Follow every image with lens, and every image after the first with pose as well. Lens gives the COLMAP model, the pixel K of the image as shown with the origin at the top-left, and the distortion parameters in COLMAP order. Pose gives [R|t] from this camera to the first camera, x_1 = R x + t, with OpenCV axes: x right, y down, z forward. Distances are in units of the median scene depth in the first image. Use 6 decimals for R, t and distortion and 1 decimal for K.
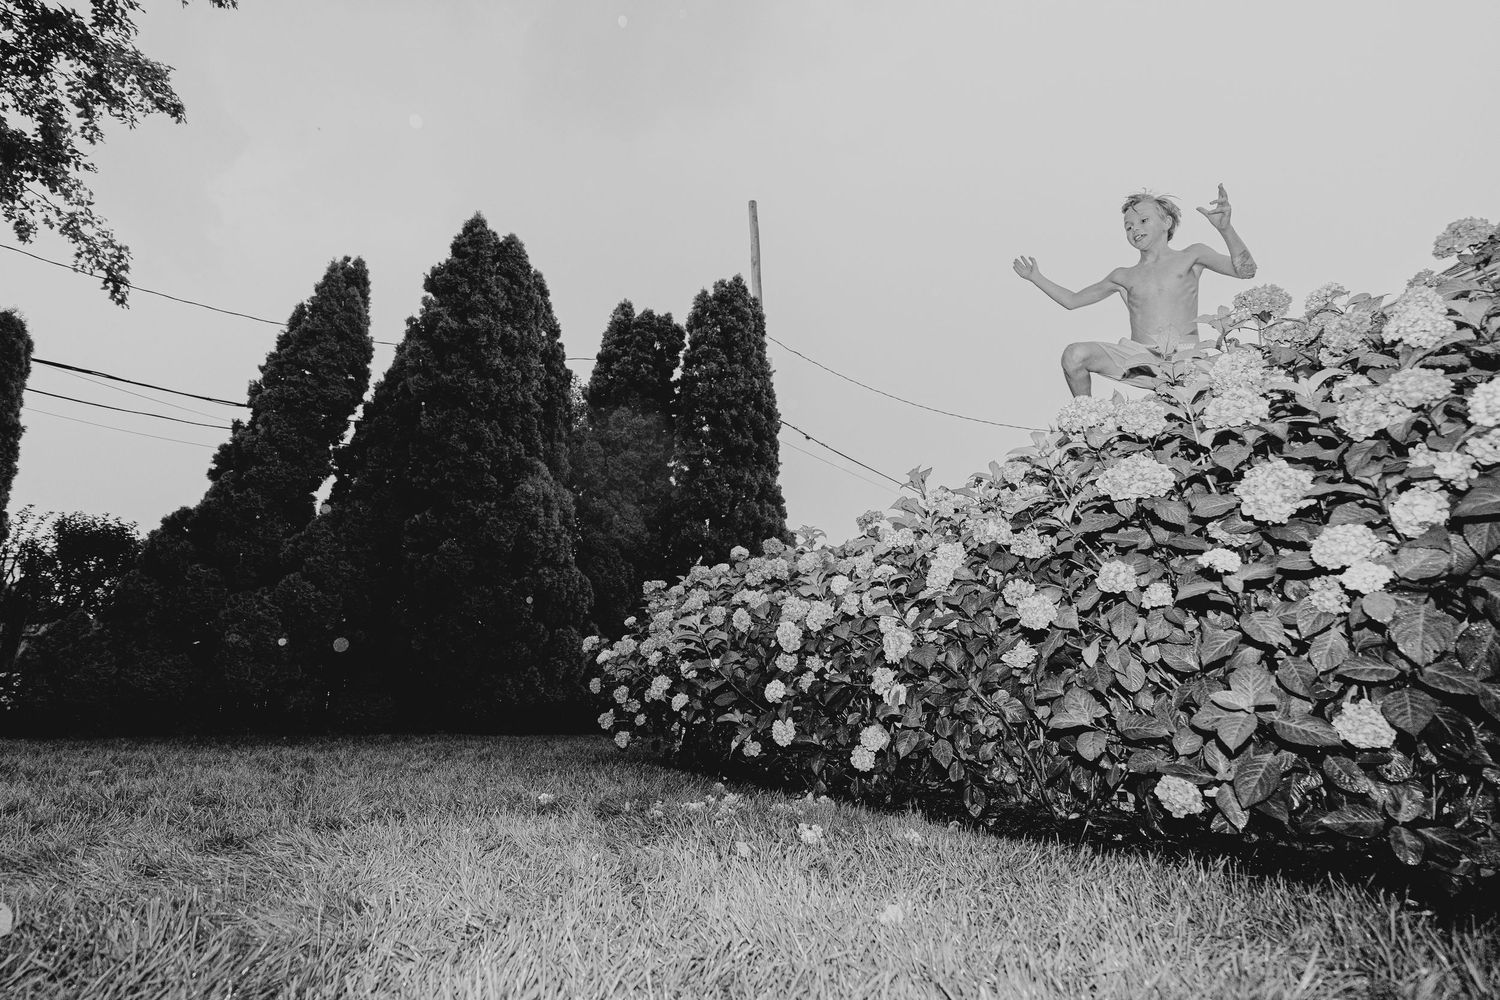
lens RADIAL K [[880.4, 0, 754.8], [0, 880.4, 491.7], [0, 0, 1]] dist [0.056731, 0.001208]
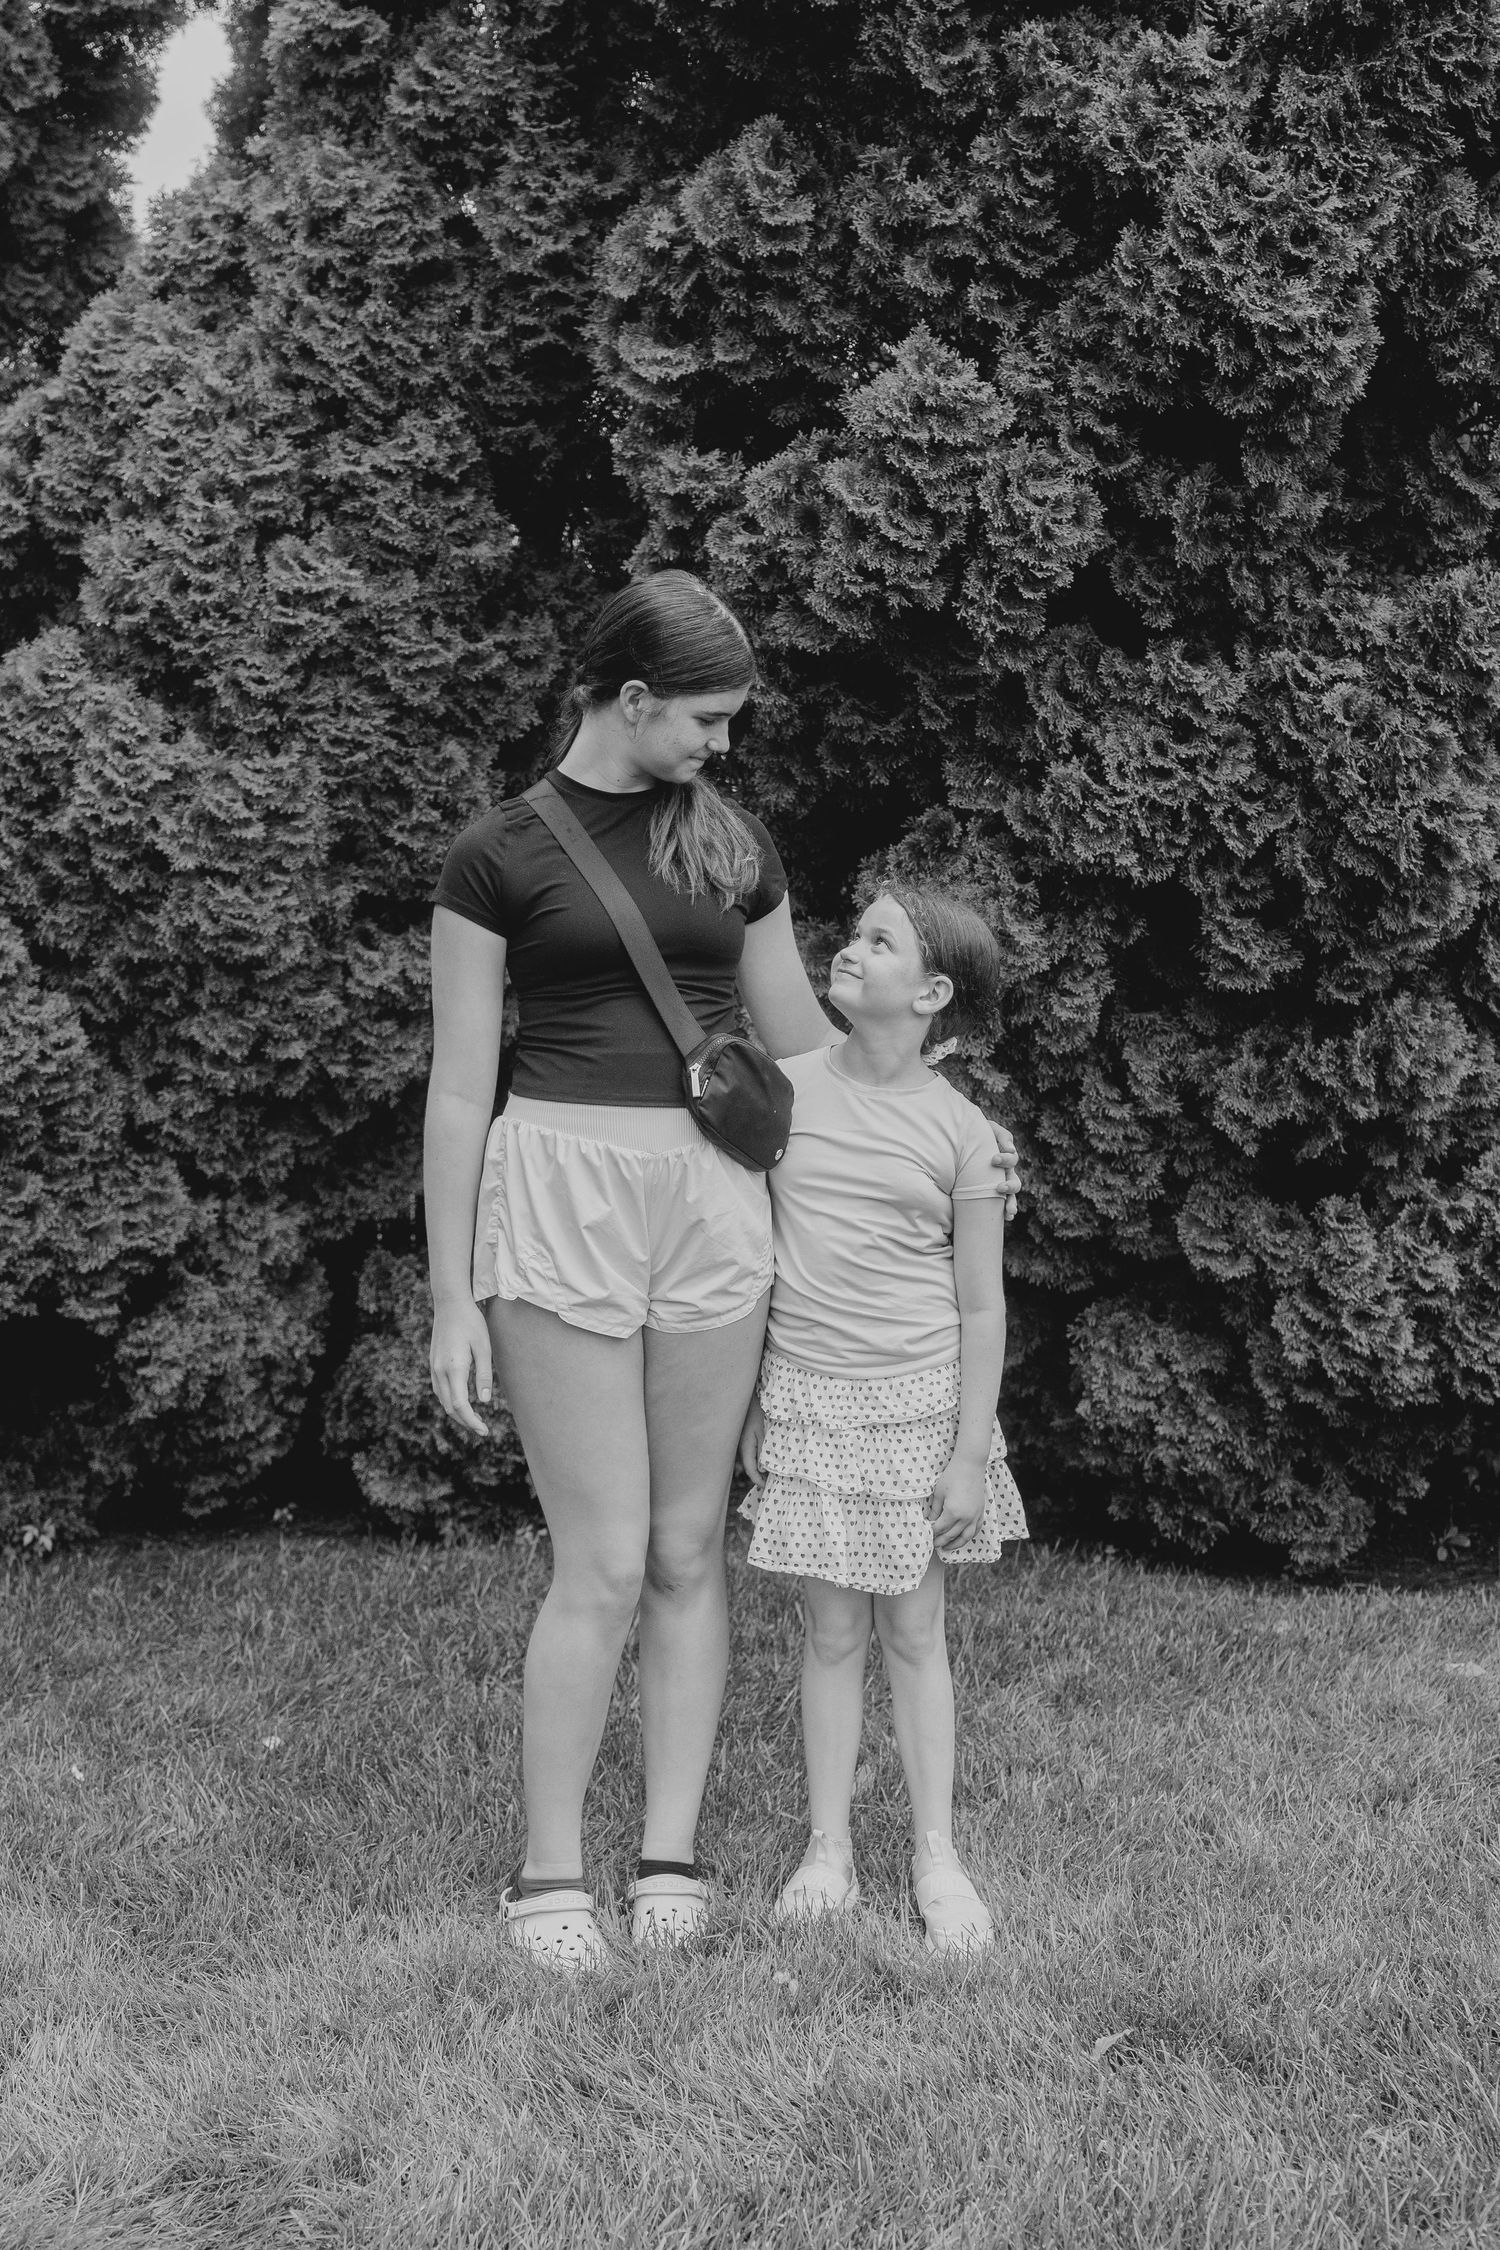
lens RADIAL K [[2552.4, 0, 733.8], [0, 2552.4, 1094.7], [0, 0, 1]] dist [0.003381, 0.000000]
pose [[0.944292, 0.005225, -0.329067, -0.233800], [0.110231, 0.937100, 0.331198, 0.027772], [0.310099, -0.349021, 0.884321, 0.582131]]
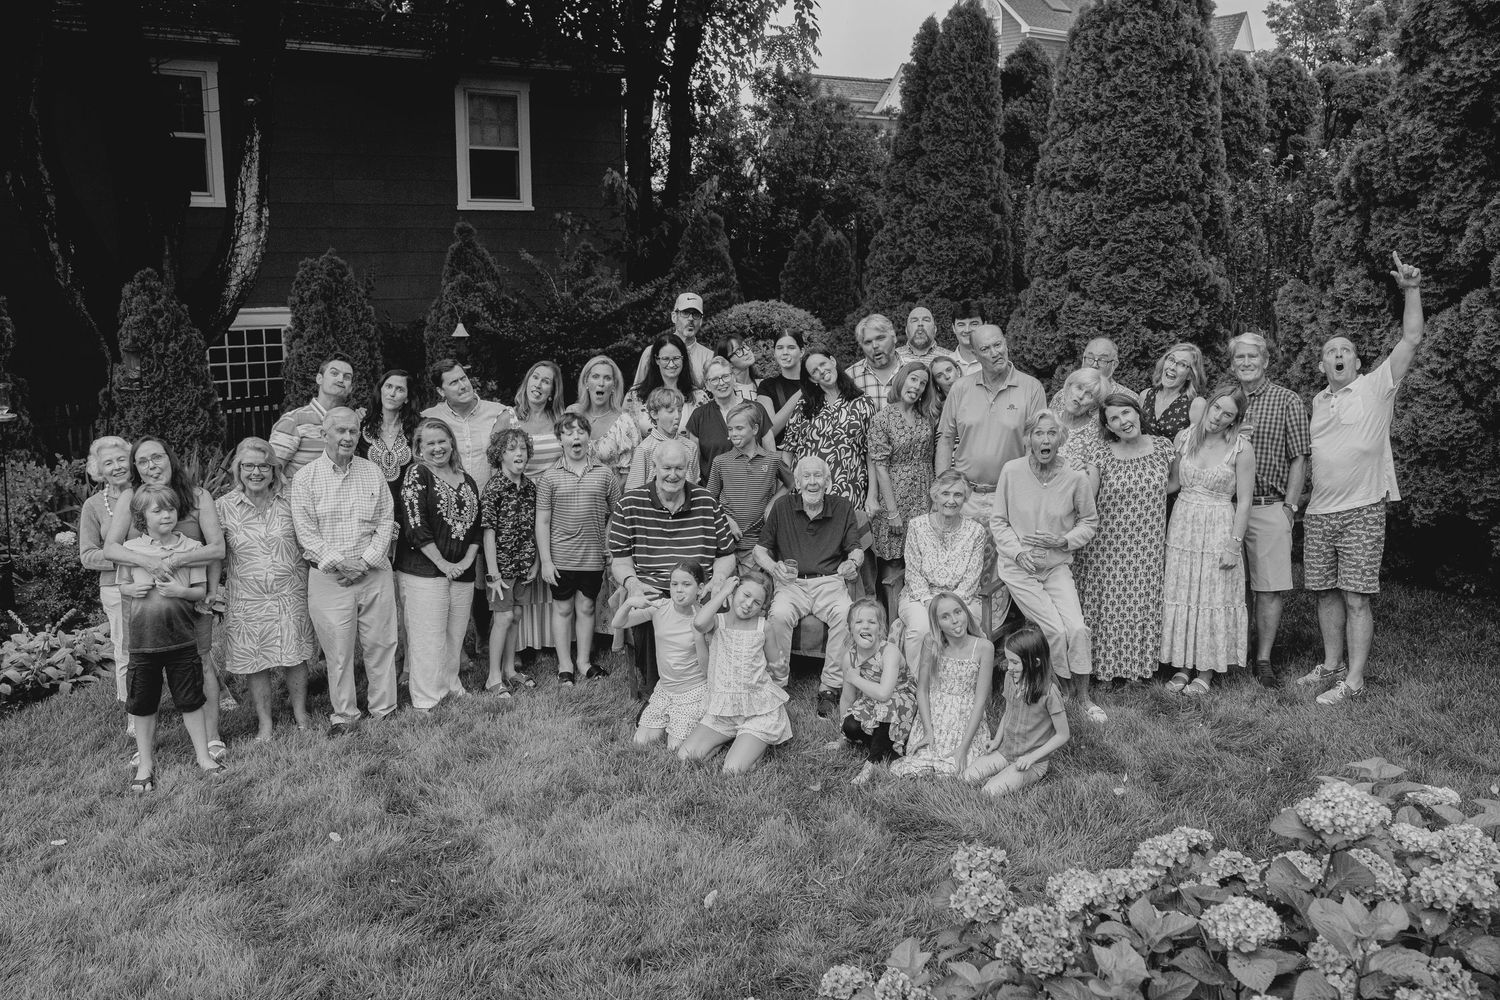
lens RADIAL K [[1342.5, 0, 752.4], [0, 1342.5, 497.9], [0, 0, 1]] dist [-0.005601, 0.017580]
pose [[0.123460, 0.190781, -0.973838, 0.171454], [0.316950, 0.922364, 0.220879, -0.090393], [0.940372, -0.335928, 0.053407, 0.542755]]
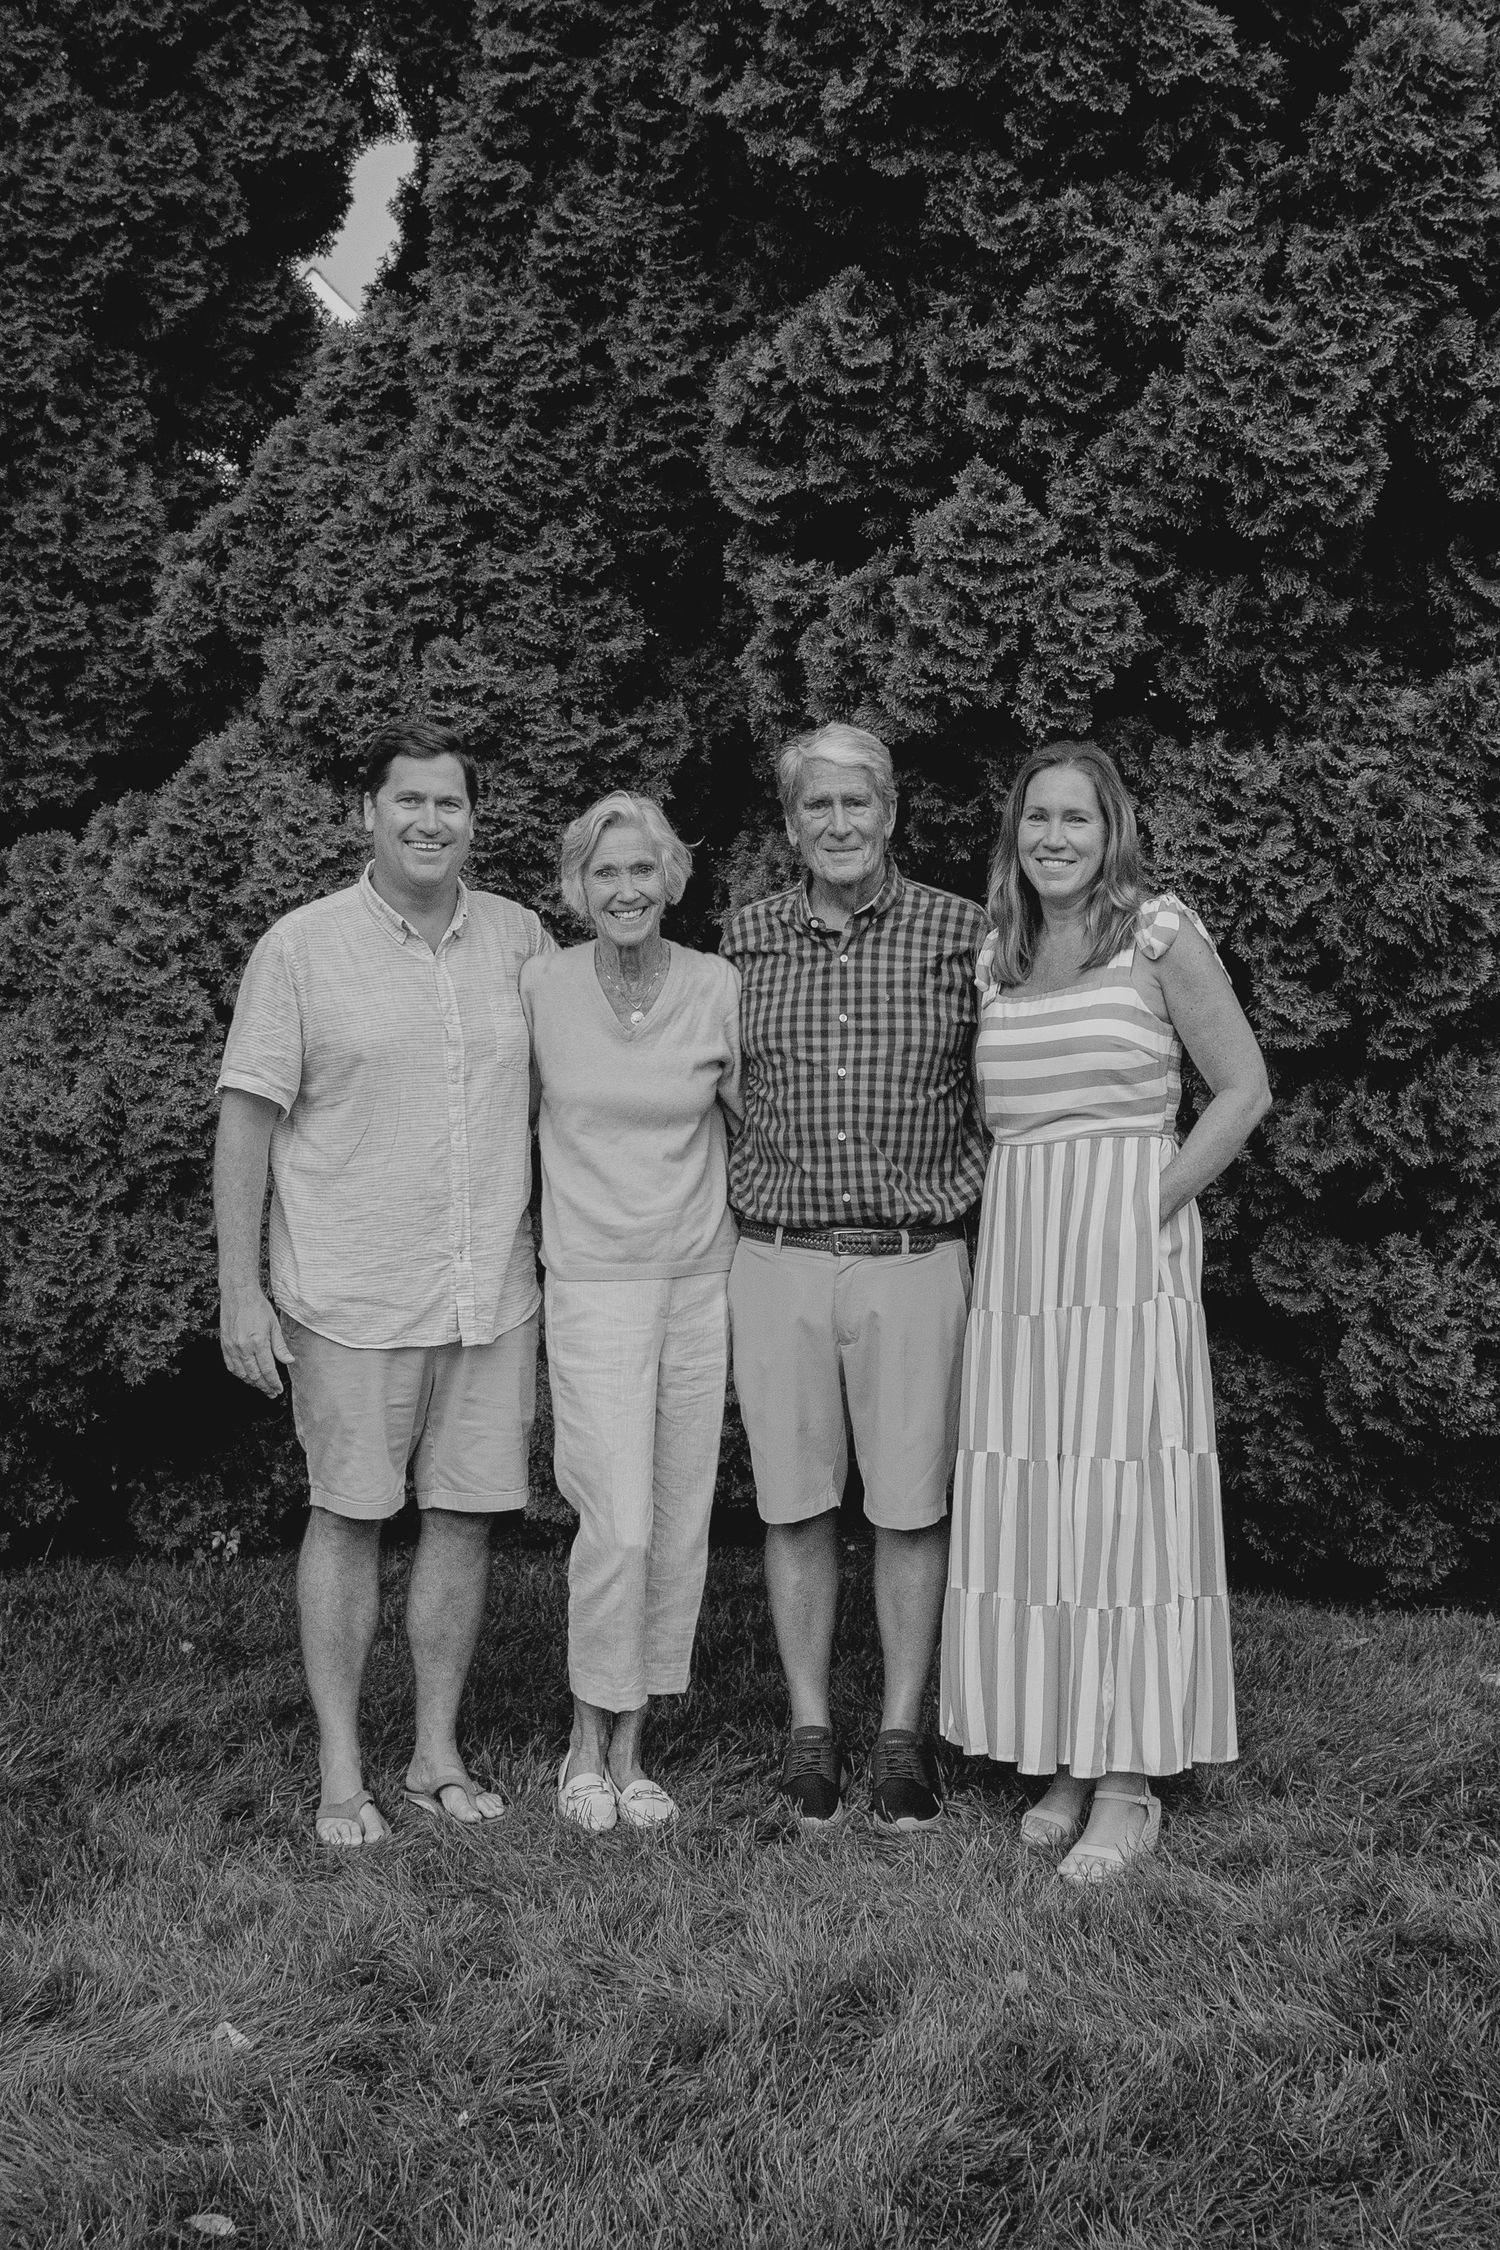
lens RADIAL K [[2880.9, 0, 680.8], [0, 2880.9, 1124.3], [0, 0, 1]] dist [-0.000542, 0.000000]
pose [[0.894154, 0.007409, -0.447698, -0.158955], [0.148529, 0.938342, 0.312175, -0.004667], [0.422407, -0.345629, 0.837922, 0.501491]]
